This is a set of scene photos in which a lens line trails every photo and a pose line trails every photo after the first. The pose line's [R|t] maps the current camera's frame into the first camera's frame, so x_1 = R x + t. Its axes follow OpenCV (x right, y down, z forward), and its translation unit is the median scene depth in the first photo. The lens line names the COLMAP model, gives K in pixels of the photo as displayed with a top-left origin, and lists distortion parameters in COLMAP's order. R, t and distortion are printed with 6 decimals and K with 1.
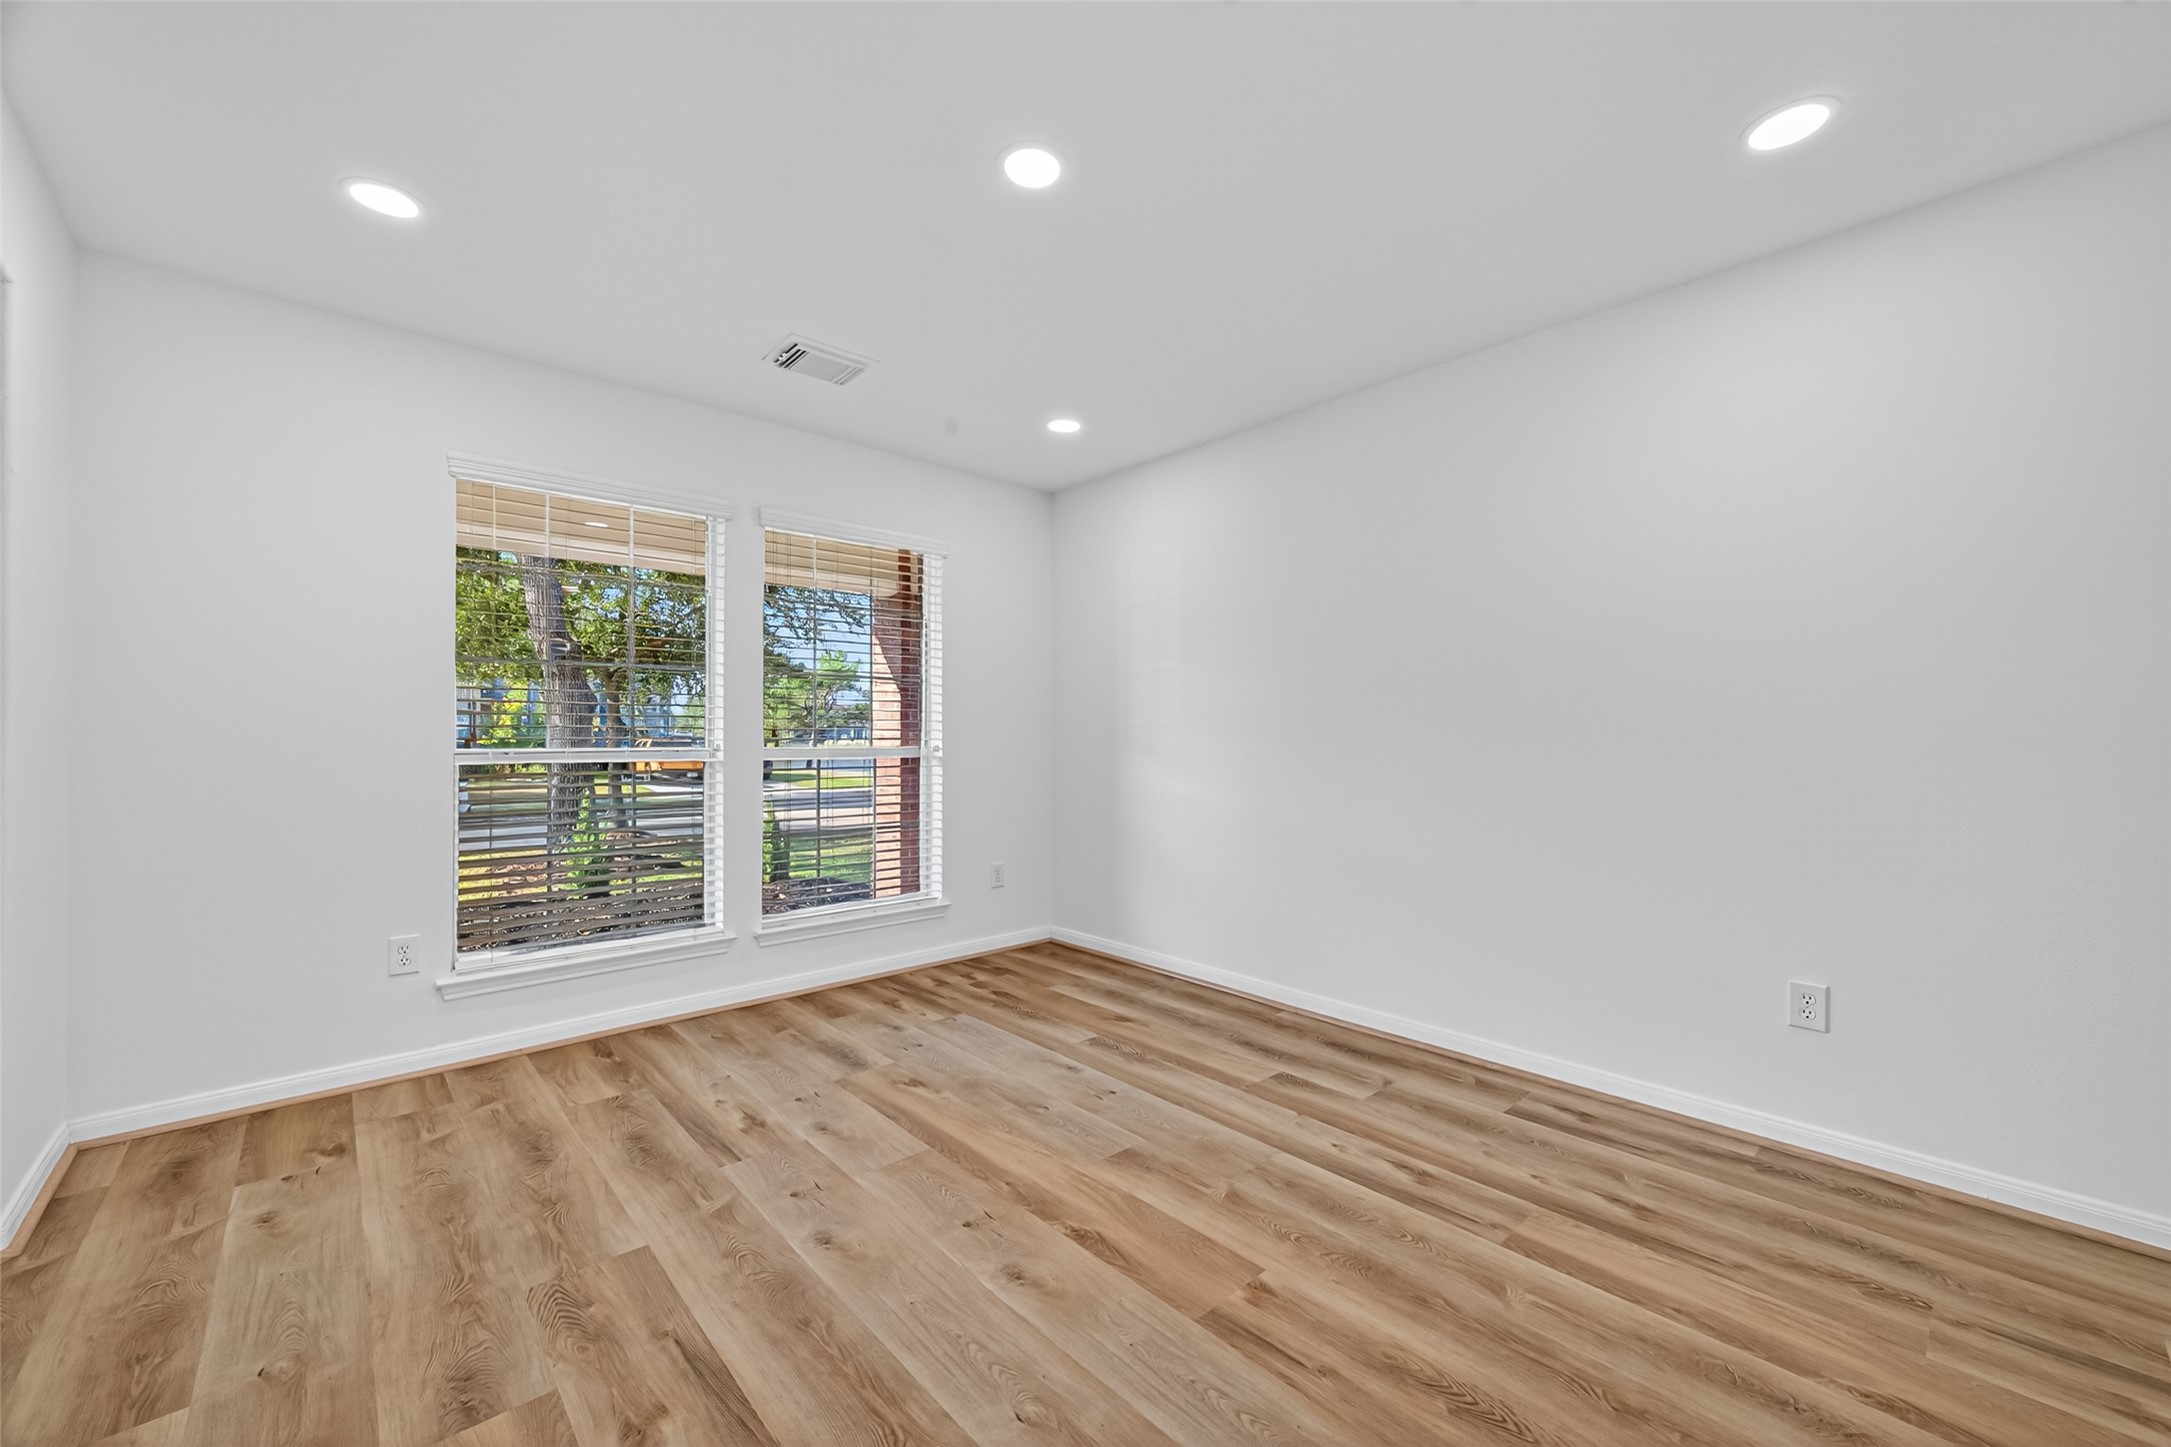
lens RADIAL K [[840.4, 0, 1087.5], [0, 840.4, 720.1], [0, 0, 1]] dist [0.006225, -0.001524]
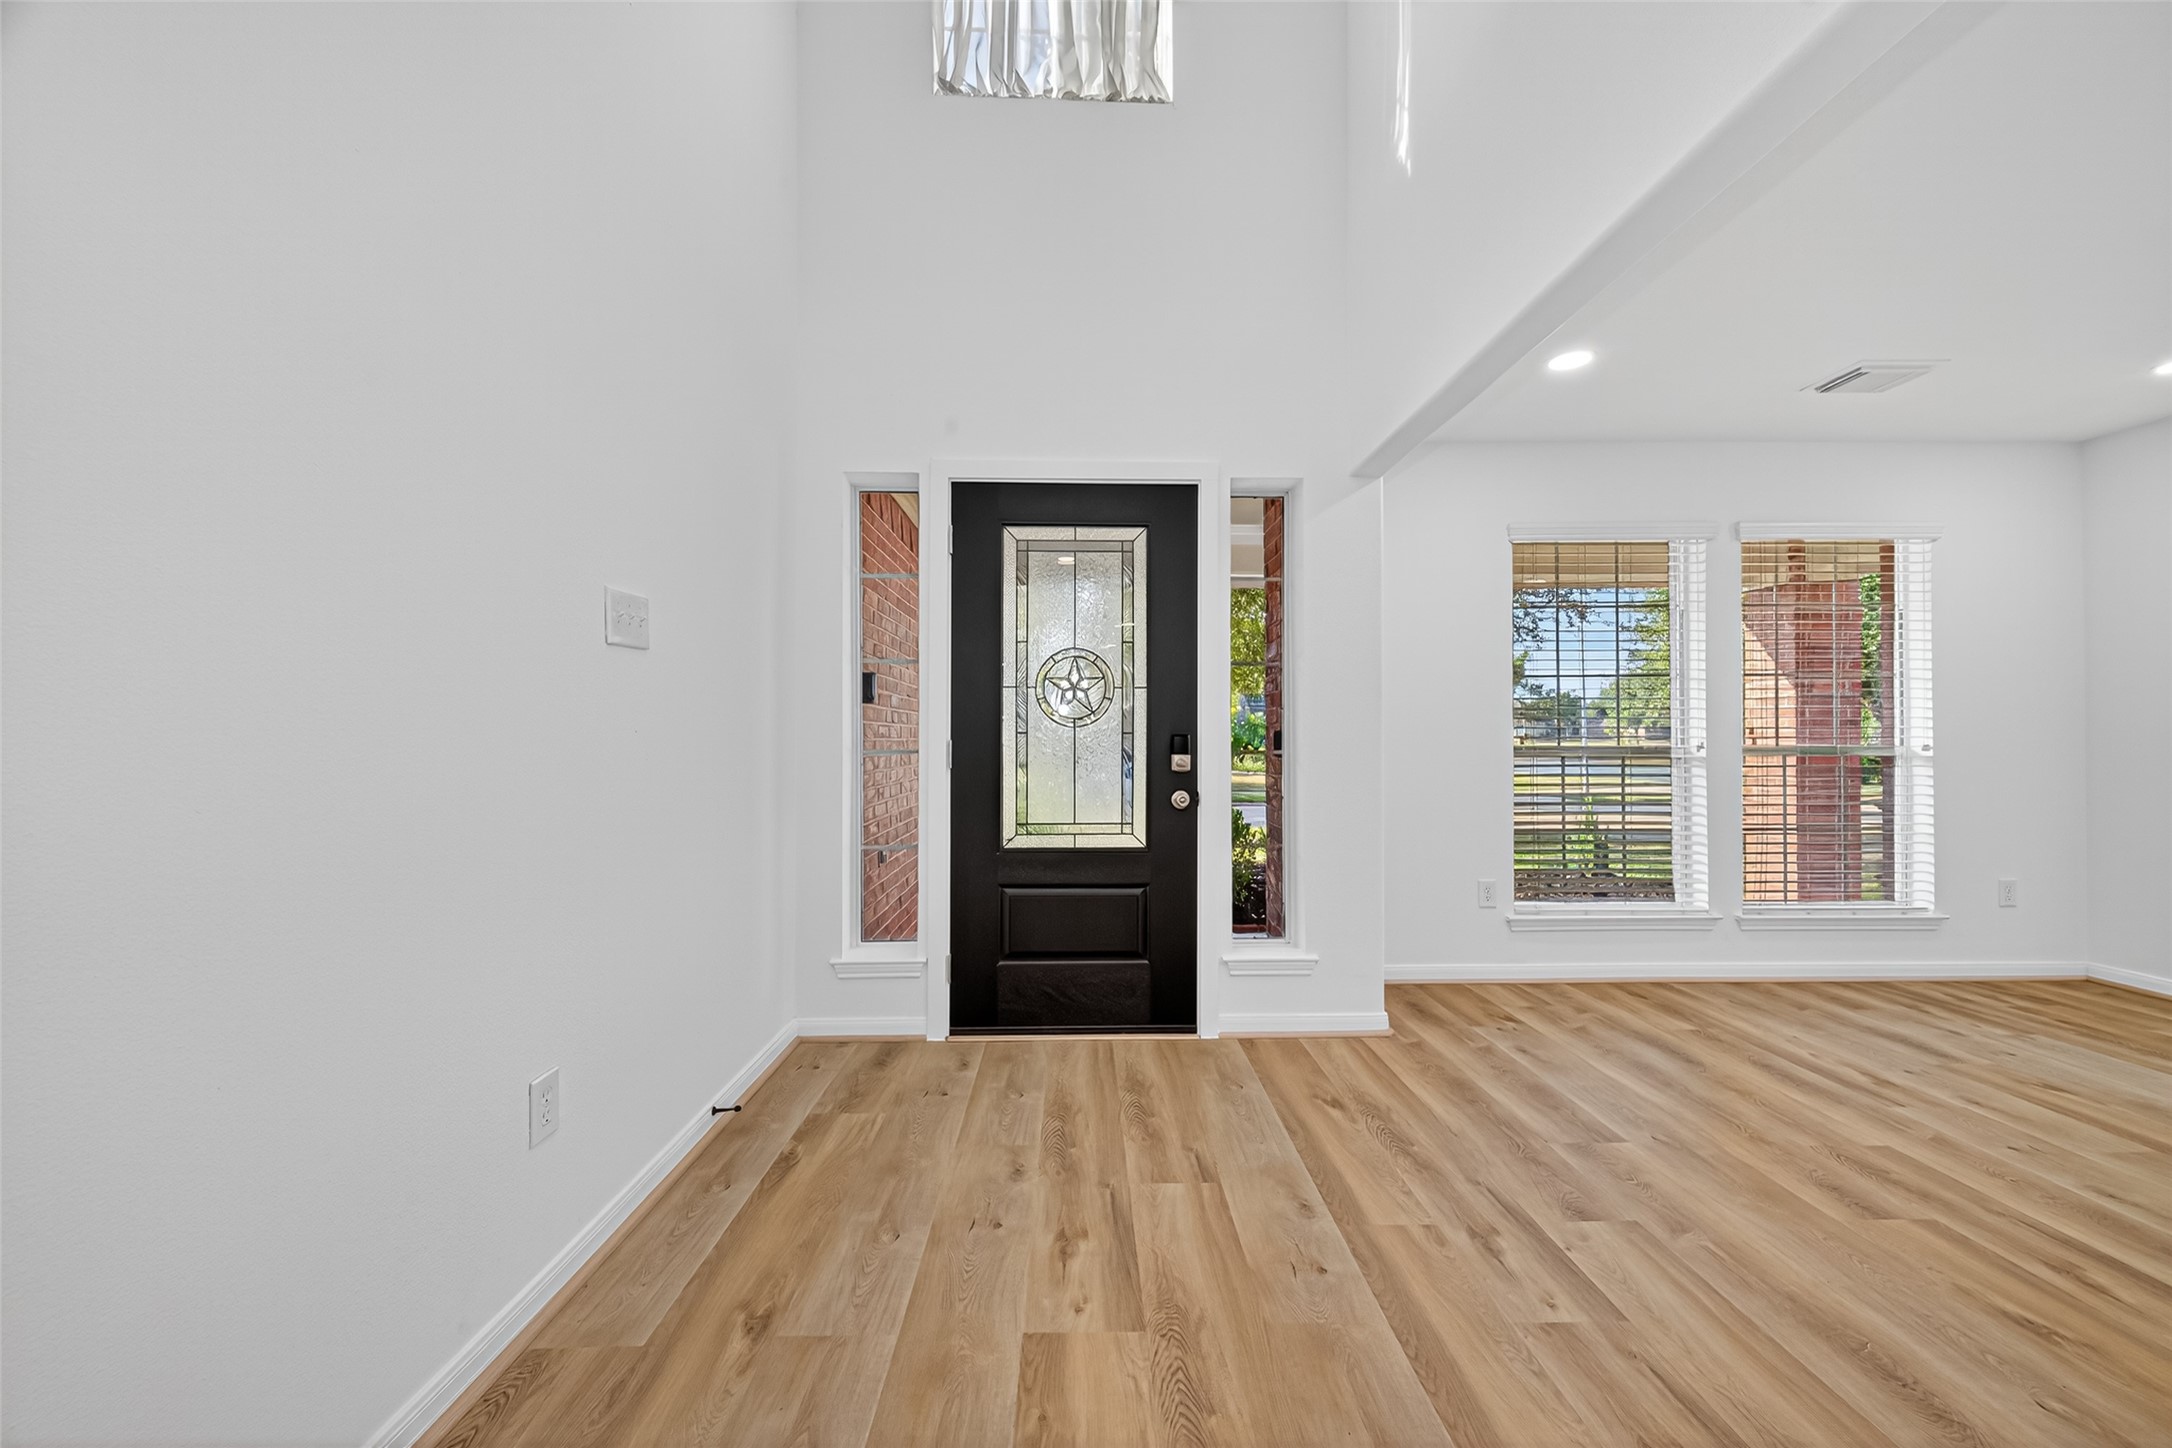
lens RADIAL K [[840.8, 0, 1094.1], [0, 840.8, 721.4], [0, 0, 1]] dist [0.006225, -0.001524]
pose [[0.754063, -0.013592, -0.656662, -0.440593], [0.014109, 0.999890, -0.004495, -0.006093], [0.656651, -0.005876, 0.754172, -0.524612]]
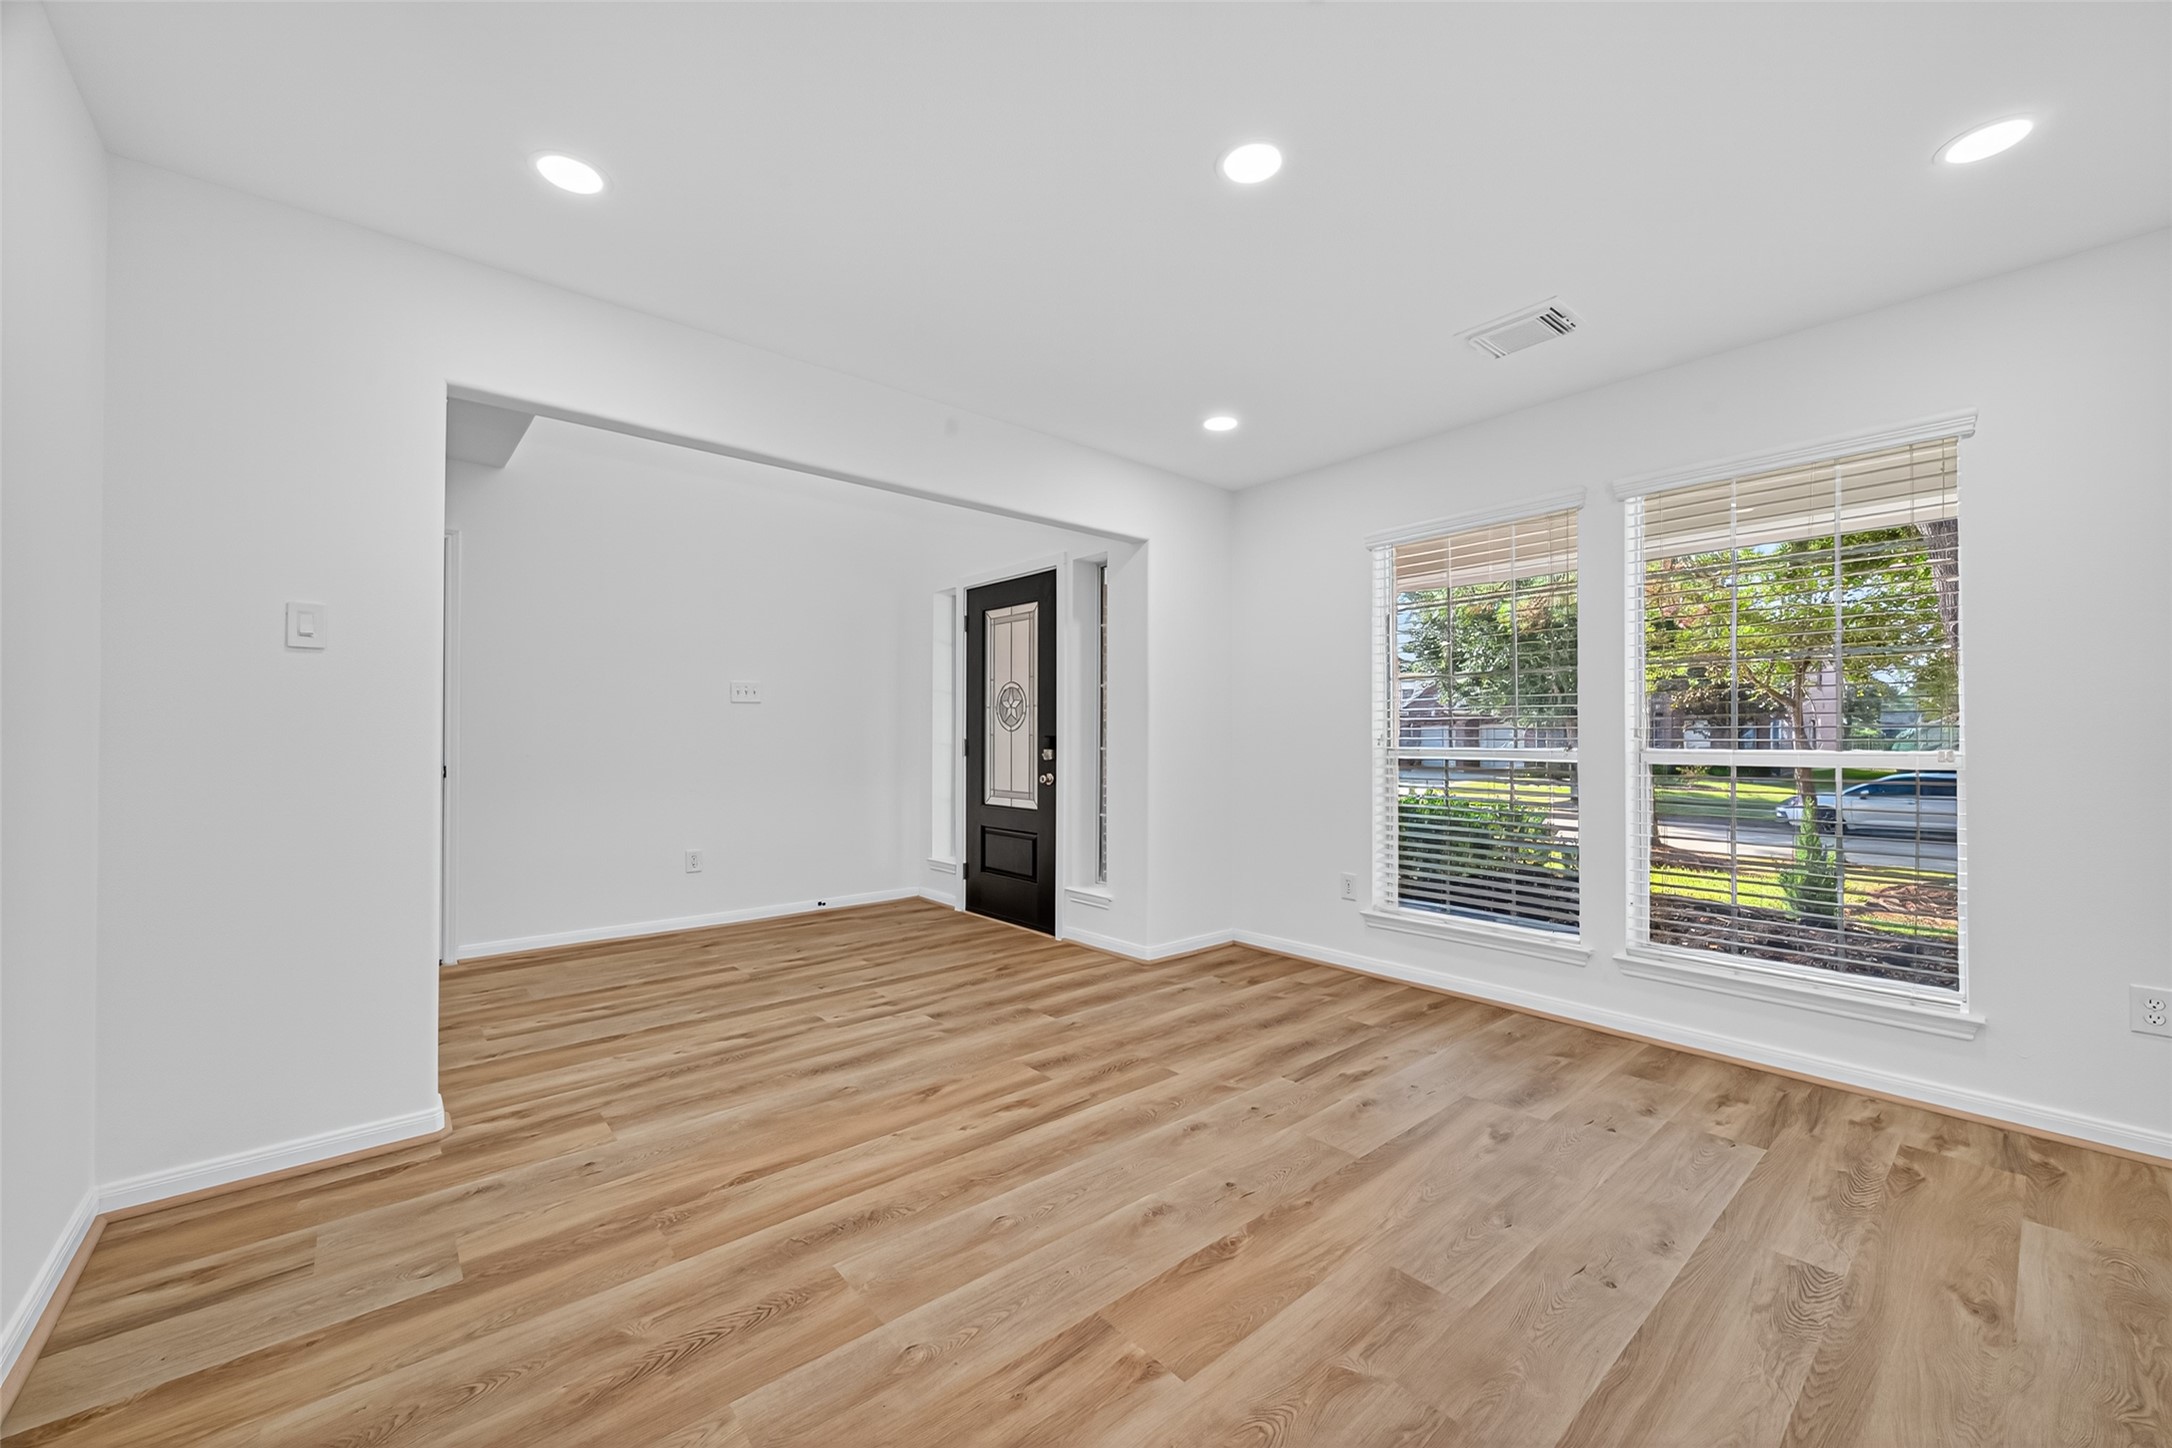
lens RADIAL K [[840.8, 0, 1093.9], [0, 840.8, 737.9], [0, 0, 1]] dist [0.006225, -0.001524]
pose [[-0.020177, 0.000410, -0.999796, 0.748544], [0.017815, 0.999841, 0.000051, 0.015799], [0.999638, -0.017811, -0.020181, 0.677881]]
